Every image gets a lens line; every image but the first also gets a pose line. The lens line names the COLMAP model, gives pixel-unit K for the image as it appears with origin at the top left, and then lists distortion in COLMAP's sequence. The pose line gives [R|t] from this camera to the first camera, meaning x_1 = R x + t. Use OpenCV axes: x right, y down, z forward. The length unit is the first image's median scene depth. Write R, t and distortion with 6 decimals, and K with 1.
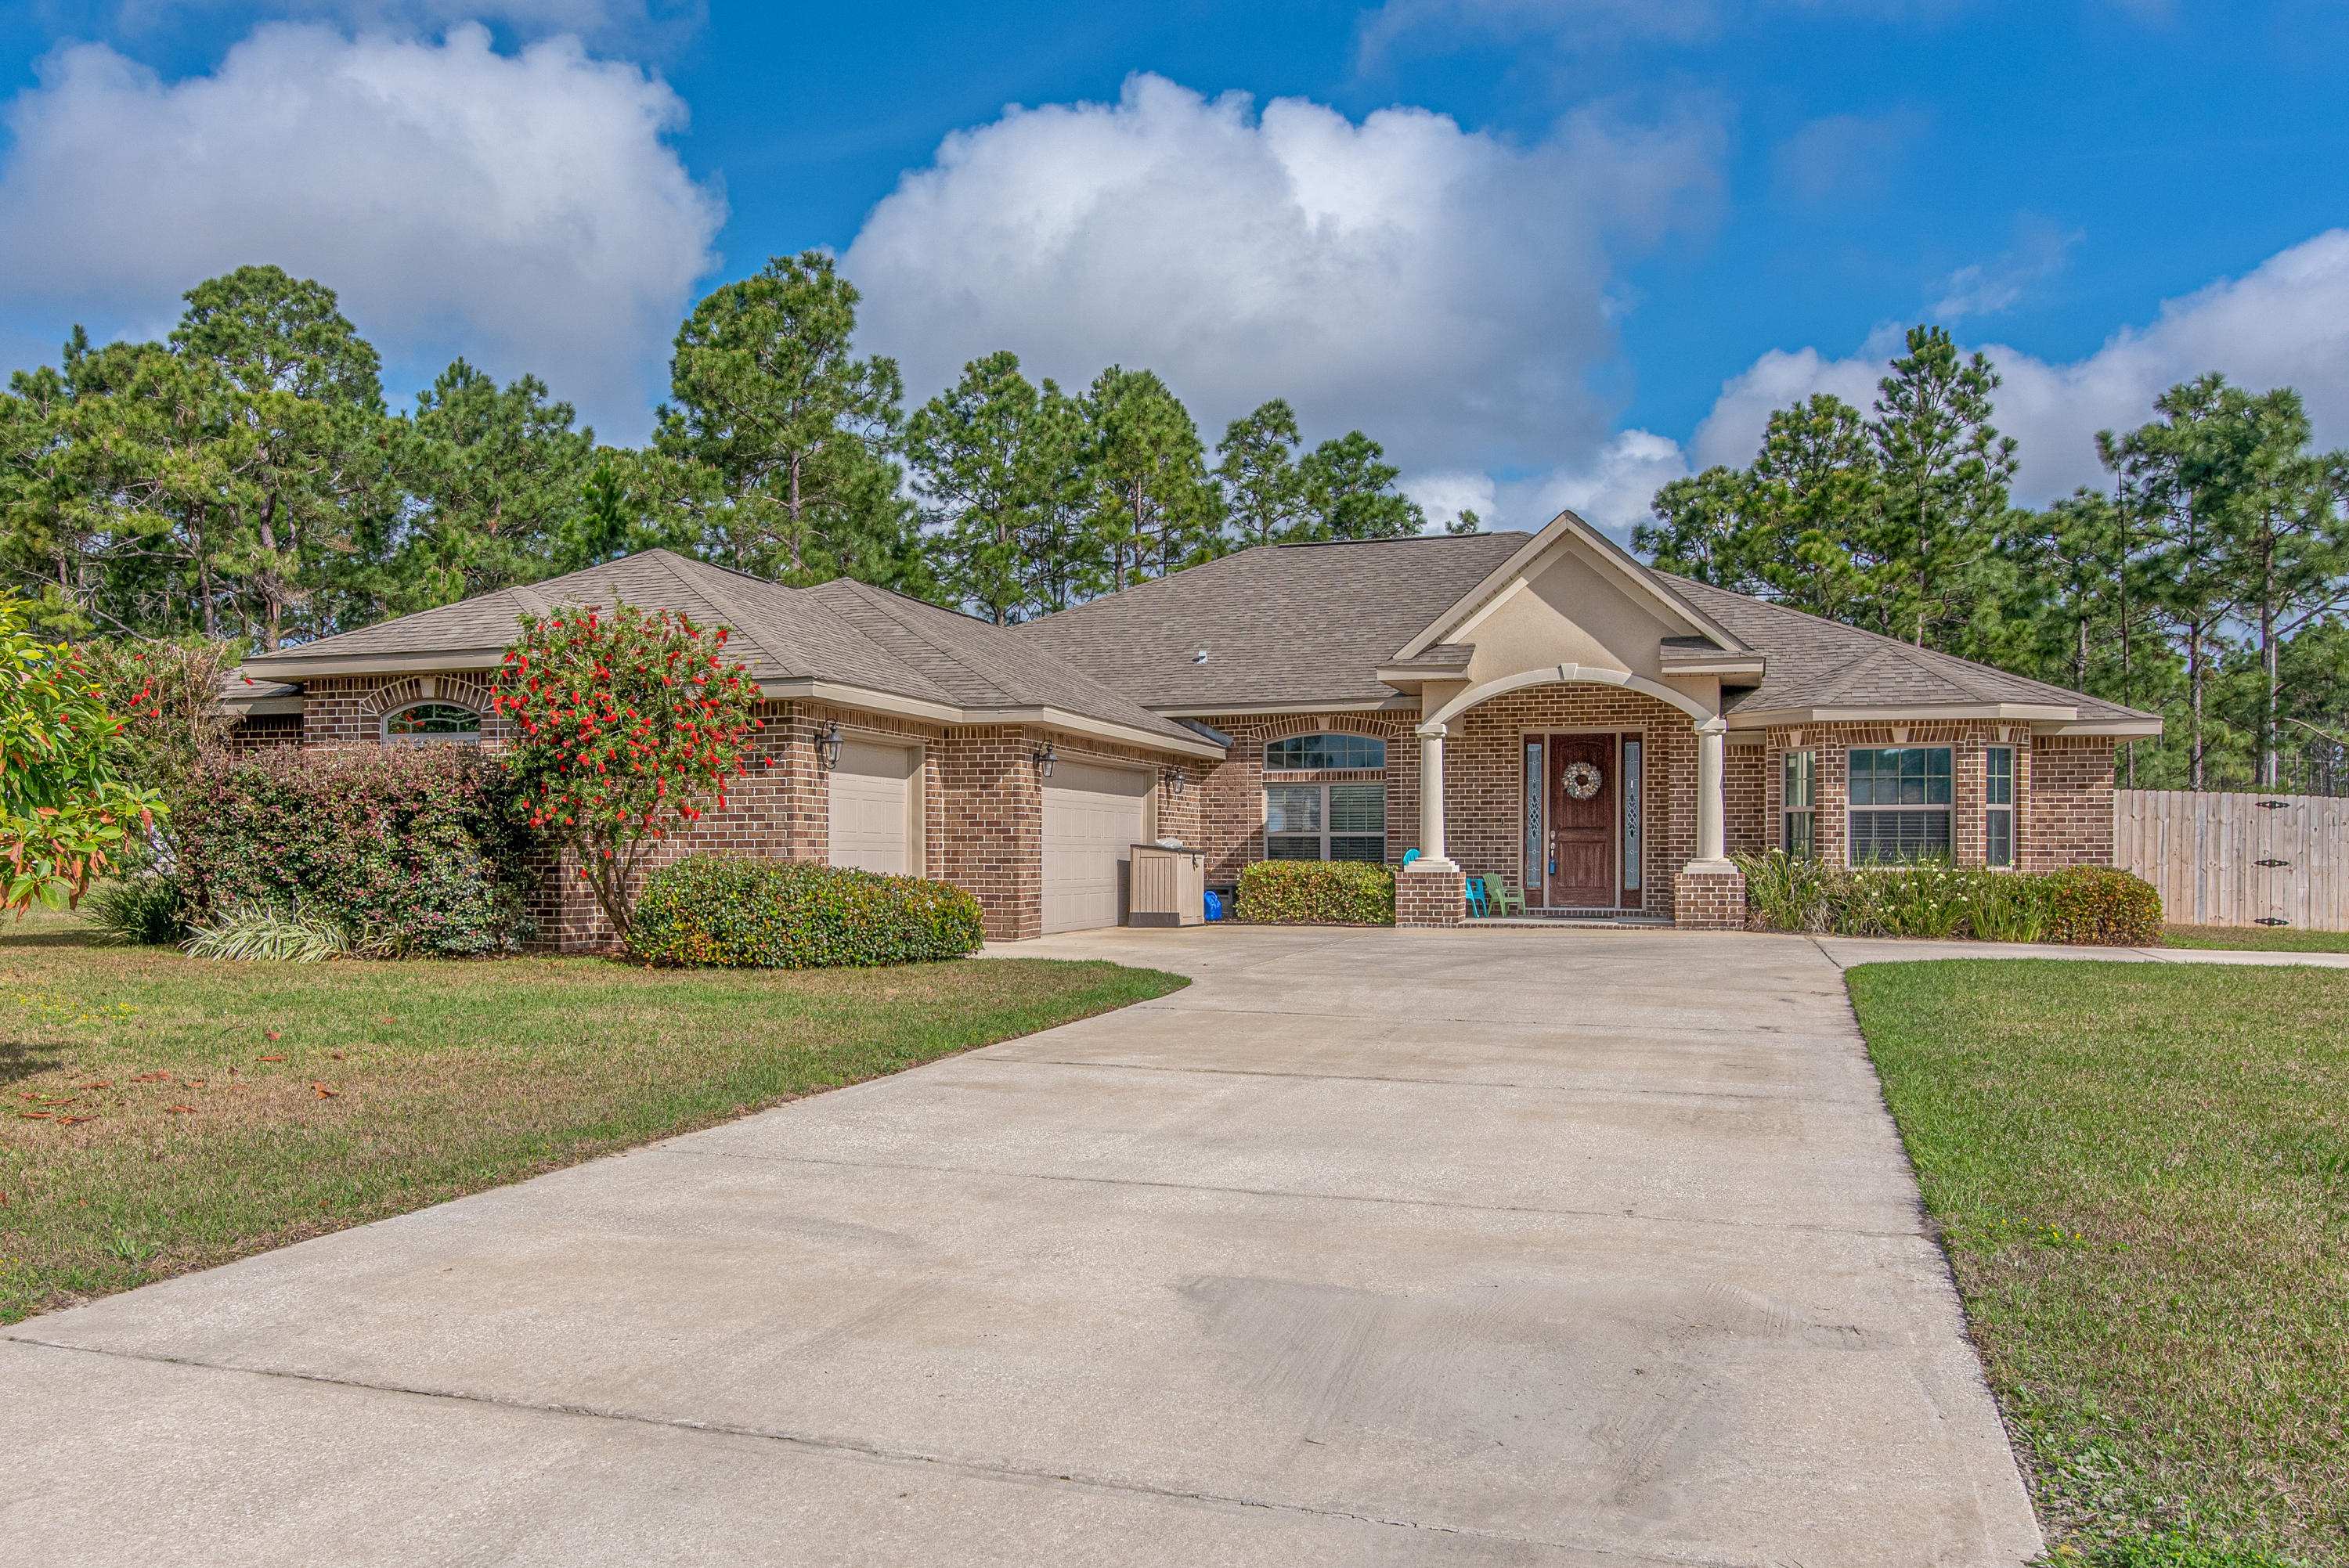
lens RADIAL K [[1906.5, 0, 1174.5], [0, 1906.5, 784.0], [0, 0, 1]] dist [0.004055, 0.005079]
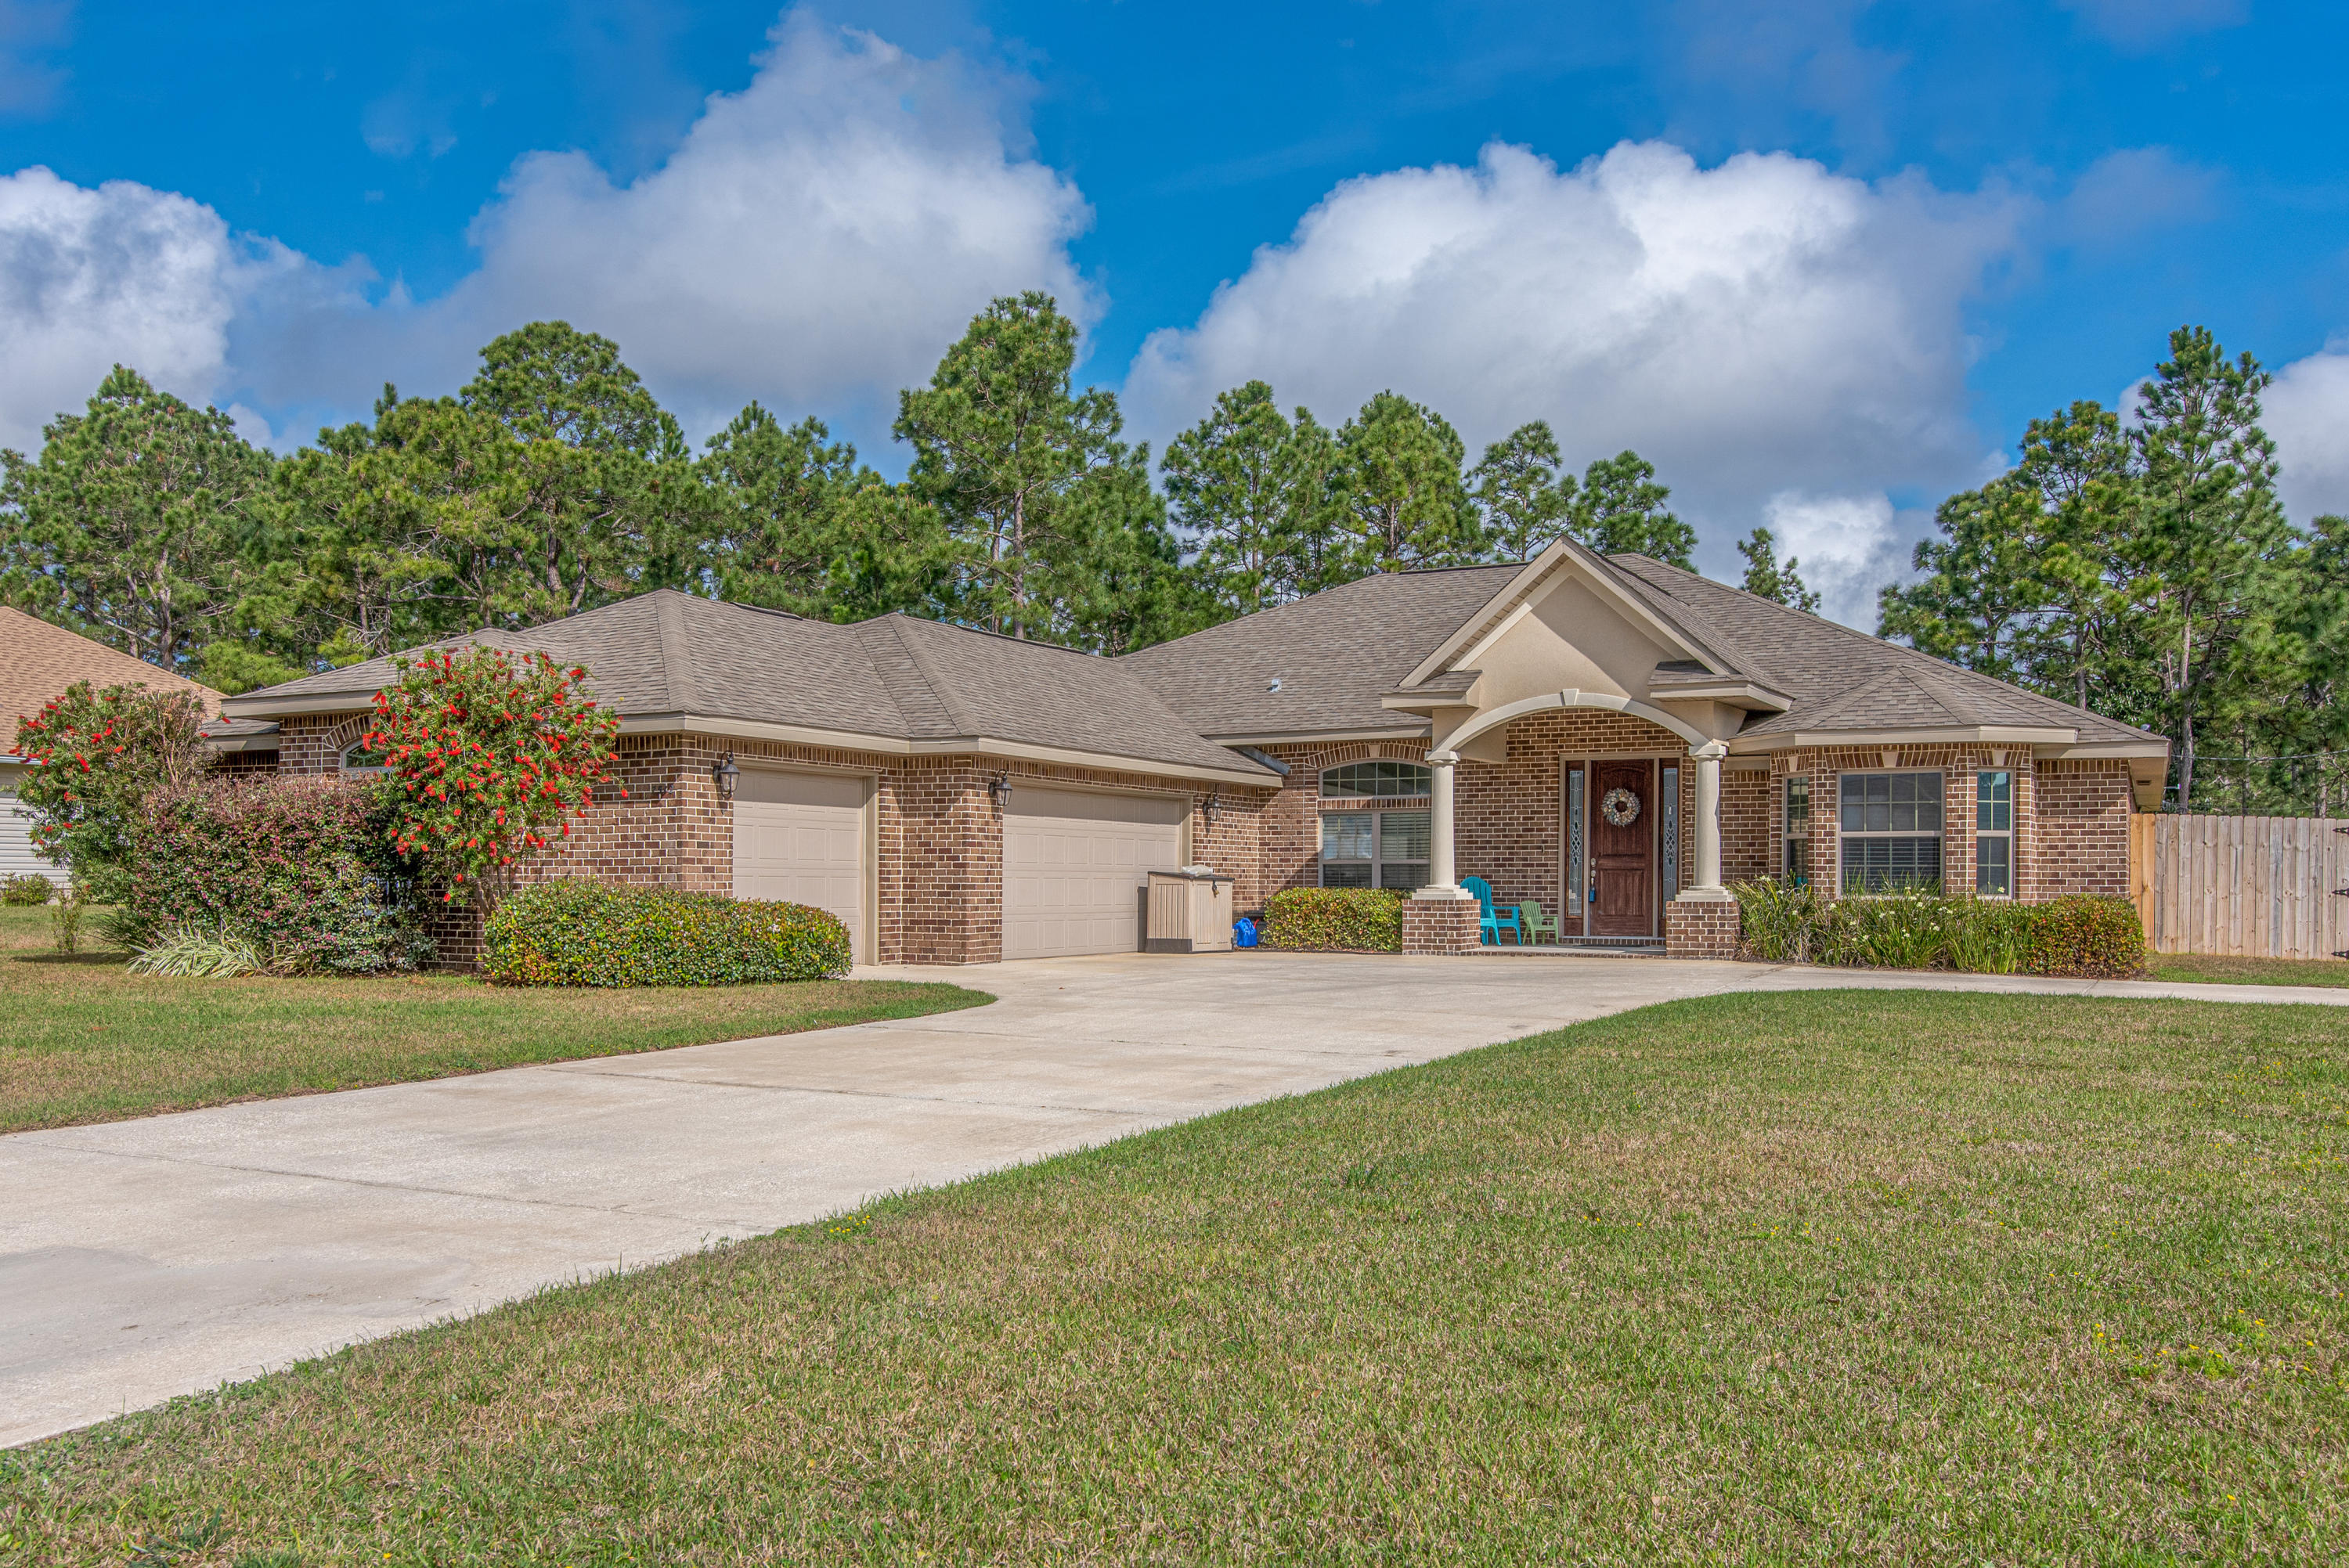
lens RADIAL K [[1907.9, 0, 1174.5], [0, 1907.9, 784.0], [0, 0, 1]] dist [0.002995, 0.003362]
pose [[0.992774, -0.004575, -0.119912, 0.131851], [0.002823, 0.999887, -0.014777, 0.000177], [0.119967, 0.014332, 0.992674, -0.008792]]
